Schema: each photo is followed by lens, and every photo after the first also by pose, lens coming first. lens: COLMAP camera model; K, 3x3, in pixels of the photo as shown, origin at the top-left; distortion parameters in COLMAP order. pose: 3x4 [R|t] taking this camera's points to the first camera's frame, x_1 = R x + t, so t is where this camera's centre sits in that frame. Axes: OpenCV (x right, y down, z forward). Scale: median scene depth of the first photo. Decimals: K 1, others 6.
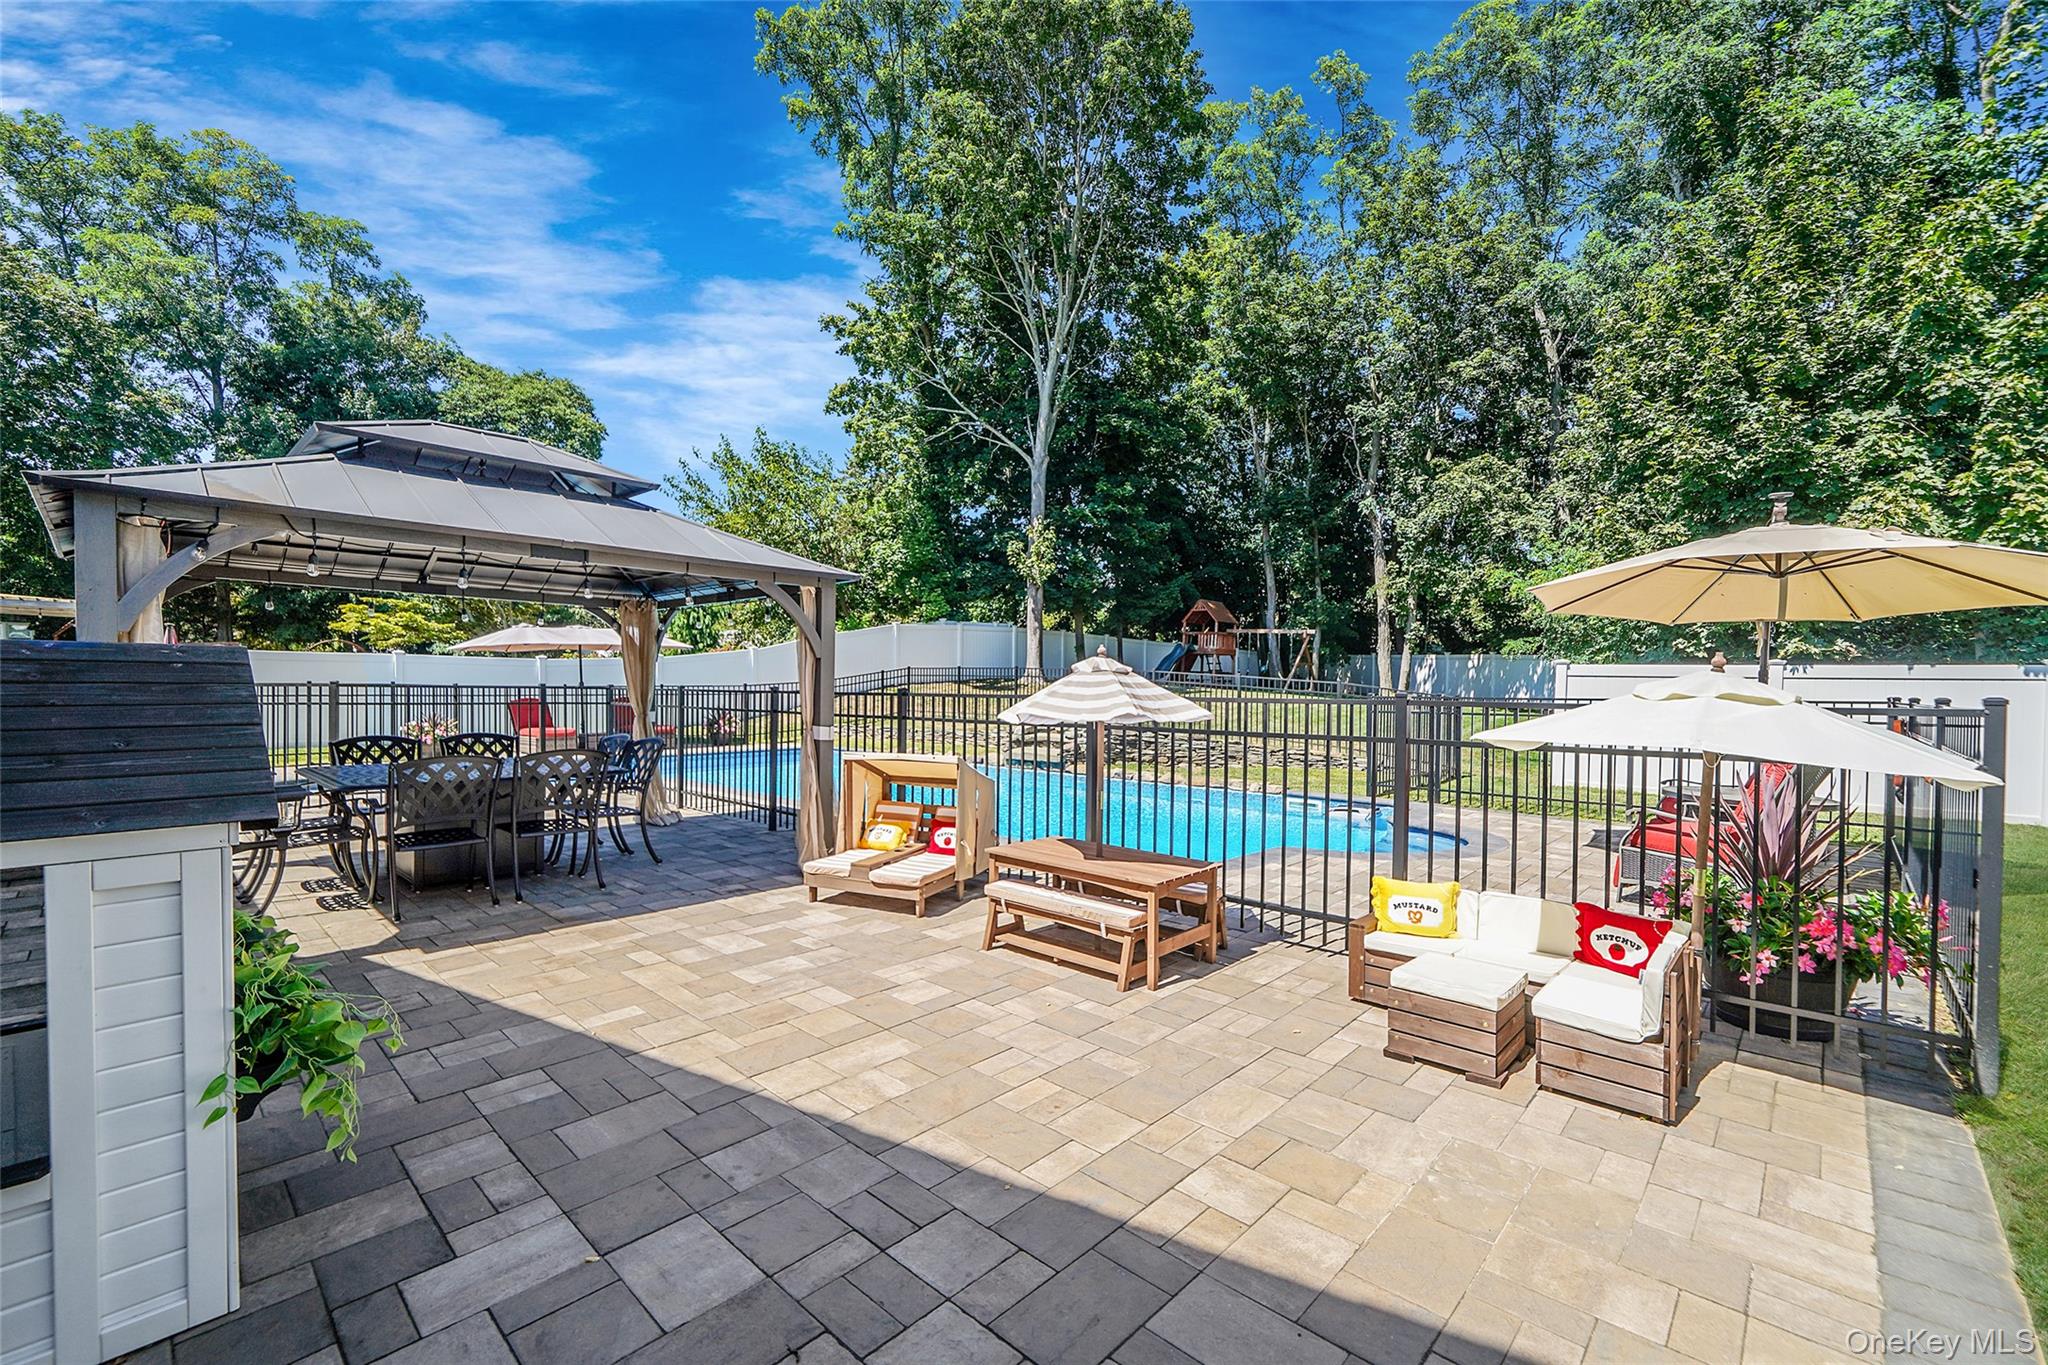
lens RADIAL K [[854.6, 0, 1031.5], [0, 854.6, 700.5], [0, 0, 1]] dist [0.000309, 0.000272]
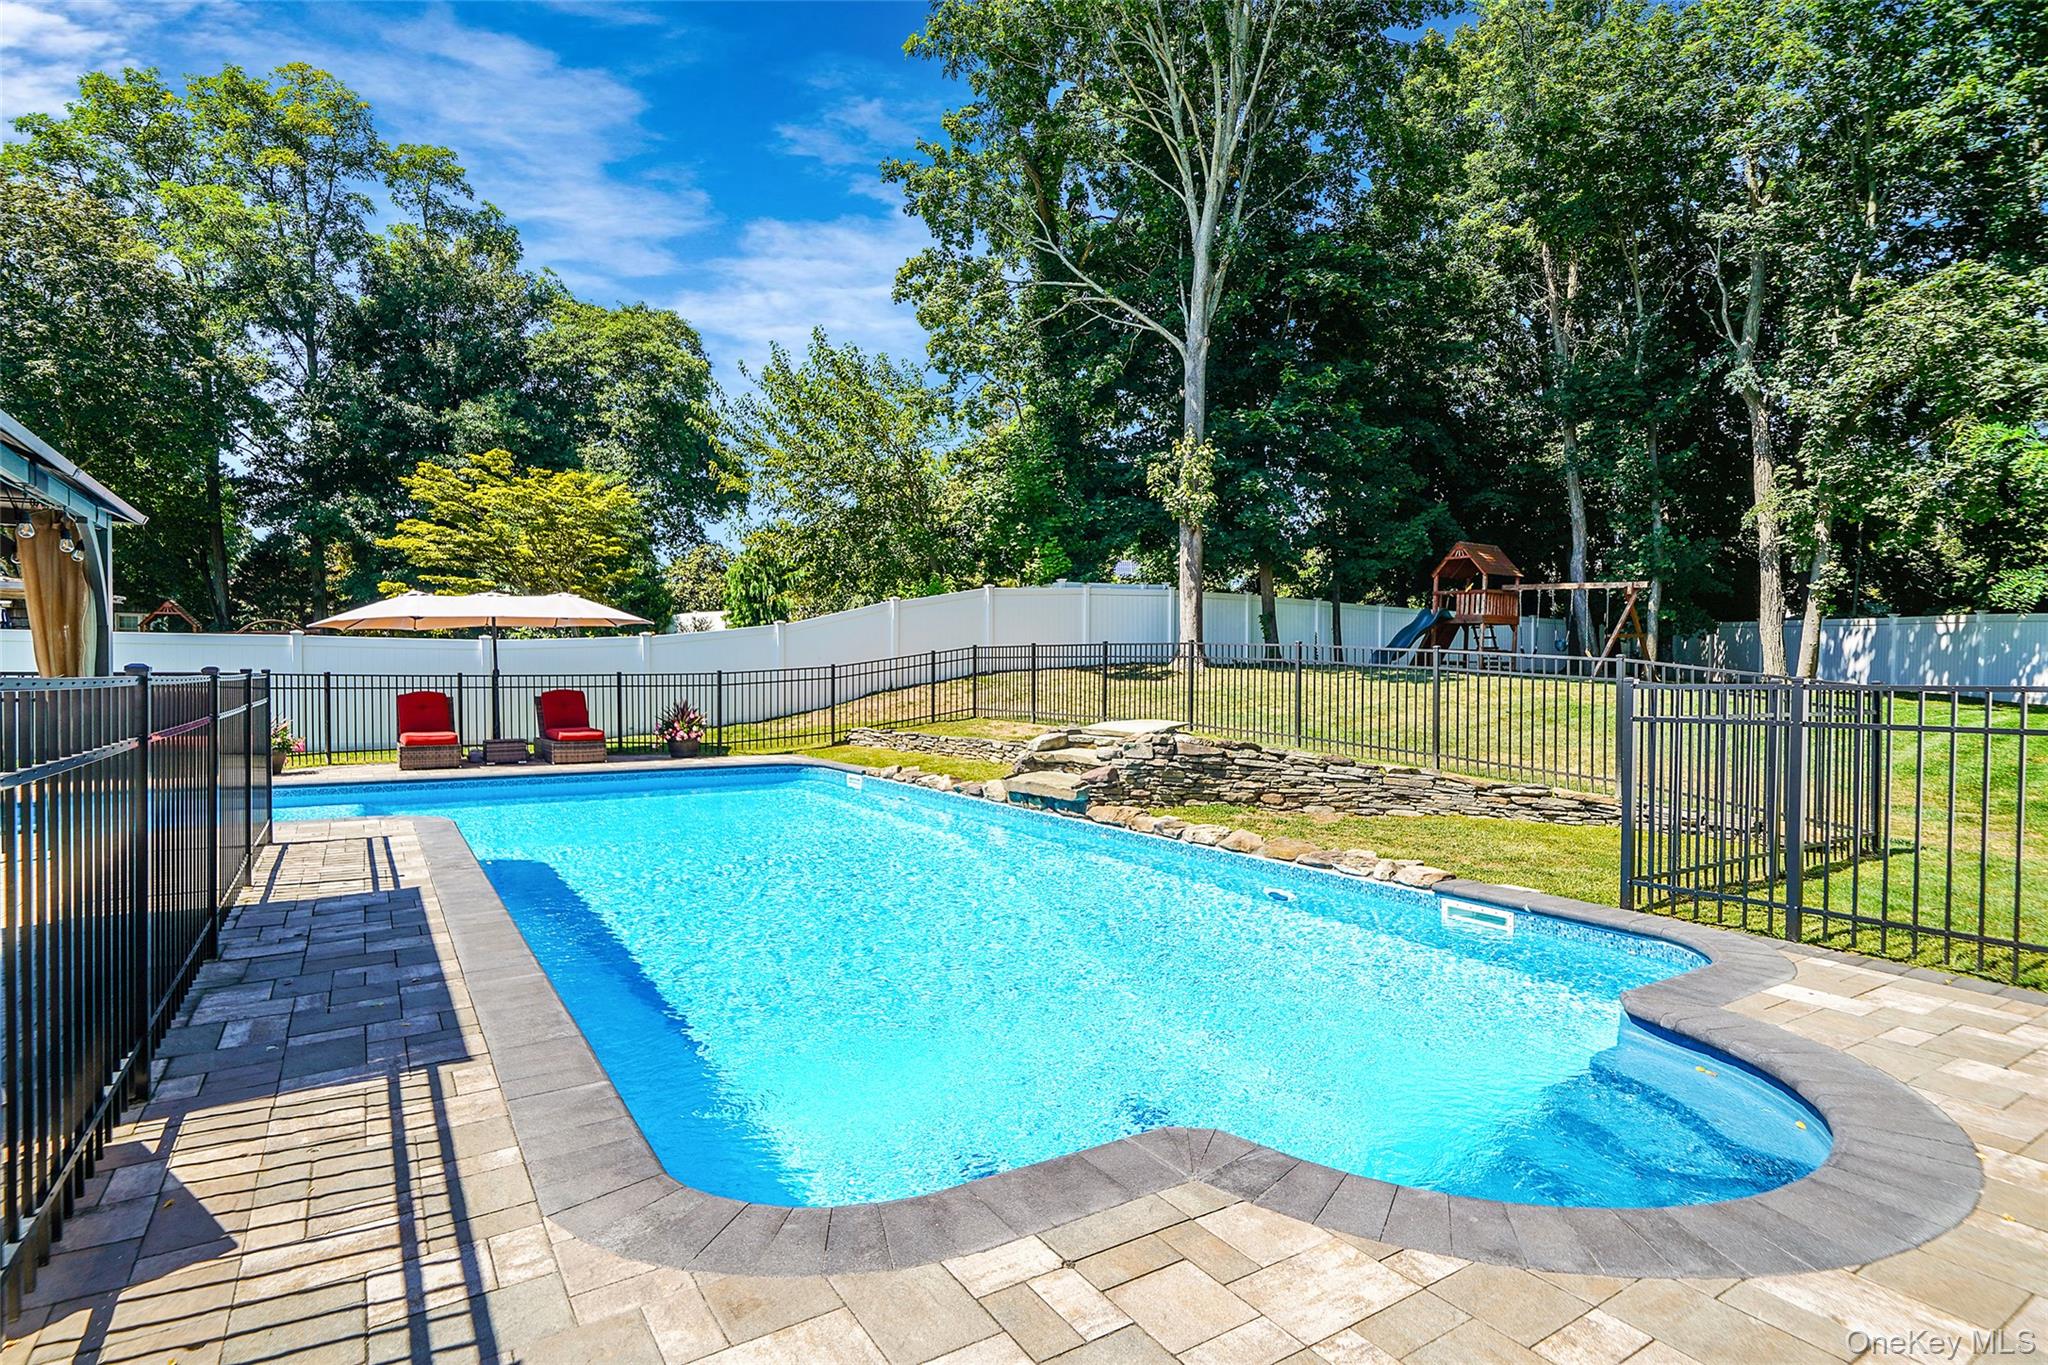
lens RADIAL K [[1033.9, 0, 1051.0], [0, 1033.9, 695.6], [0, 0, 1]] dist [0.002448, -0.000658]
pose [[0.969894, -0.001551, -0.243523, 0.094220], [0.001983, 0.999997, 0.001528, 0.000030], [0.243520, -0.001965, 0.969894, 0.156934]]
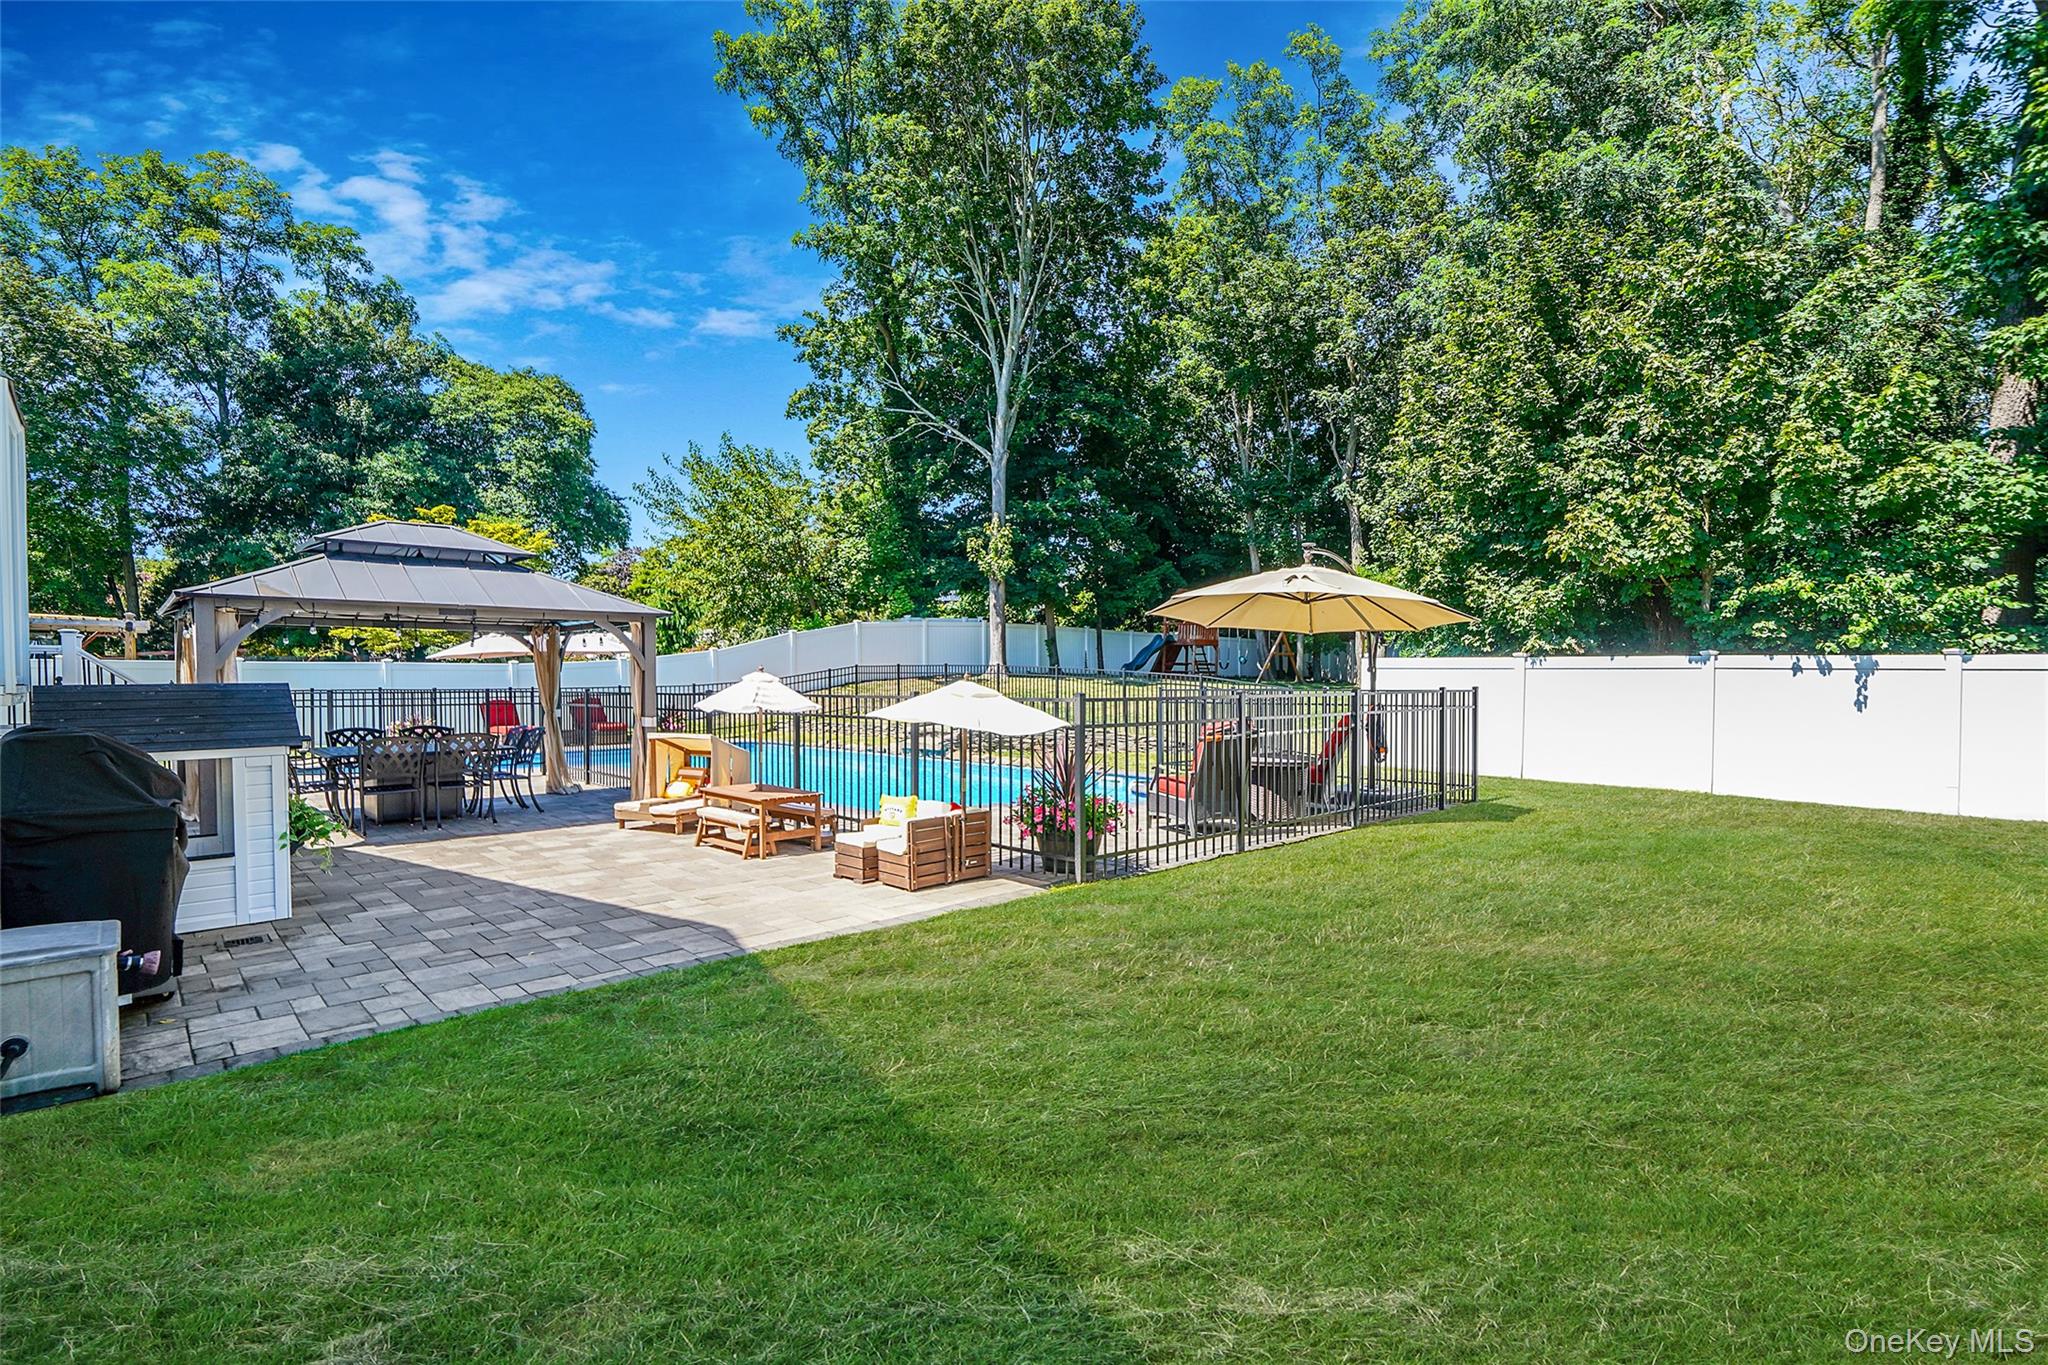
lens RADIAL K [[986.9, 0, 1052.9], [0, 986.9, 698.7], [0, 0, 1]] dist [-0.003982, 0.001083]
pose [[0.998268, -0.013684, -0.057208, 0.129750], [0.013967, 0.999892, 0.004548, 0.000060], [0.057140, -0.005339, 0.998352, -0.153231]]
